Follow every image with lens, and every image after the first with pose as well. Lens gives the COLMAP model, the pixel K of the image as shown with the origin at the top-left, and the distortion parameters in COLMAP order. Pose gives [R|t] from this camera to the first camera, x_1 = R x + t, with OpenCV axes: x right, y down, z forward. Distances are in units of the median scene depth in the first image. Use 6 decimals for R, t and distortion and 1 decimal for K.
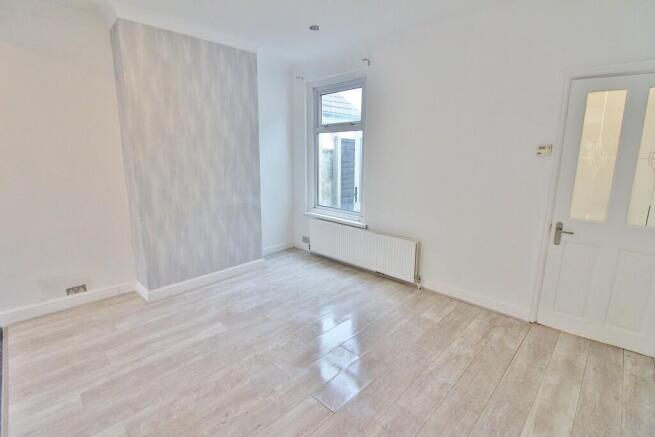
lens RADIAL K [[305.0, 0, 328.8], [0, 305.0, 216.4], [0, 0, 1]] dist [0.000220, -0.011777]
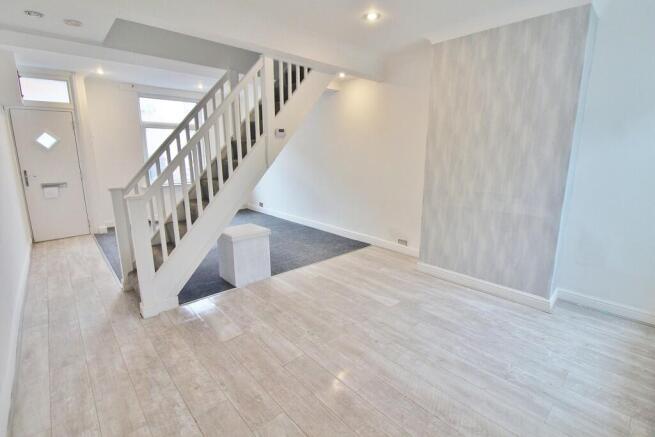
lens RADIAL K [[305.0, 0, 328.8], [0, 305.0, 216.4], [0, 0, 1]] dist [0.000220, -0.011777]
pose [[-0.060040, 0.205580, -0.976797, 0.665408], [-0.205157, 0.955130, 0.213630, -0.132865], [0.976886, 0.213223, -0.015170, 0.671635]]
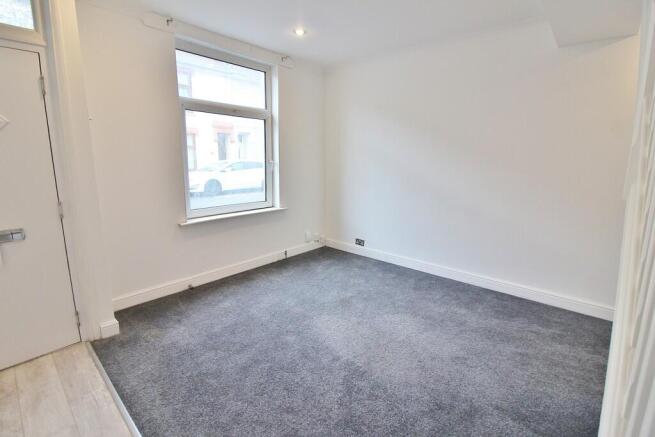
lens RADIAL K [[305.0, 0, 328.8], [0, 305.0, 216.4], [0, 0, 1]] dist [0.000220, -0.011777]
pose [[0.035486, 0.179870, -0.983050, -0.307977], [-0.207081, 0.963644, 0.168844, 0.076113], [0.977680, 0.197580, 0.071443, -0.260190]]
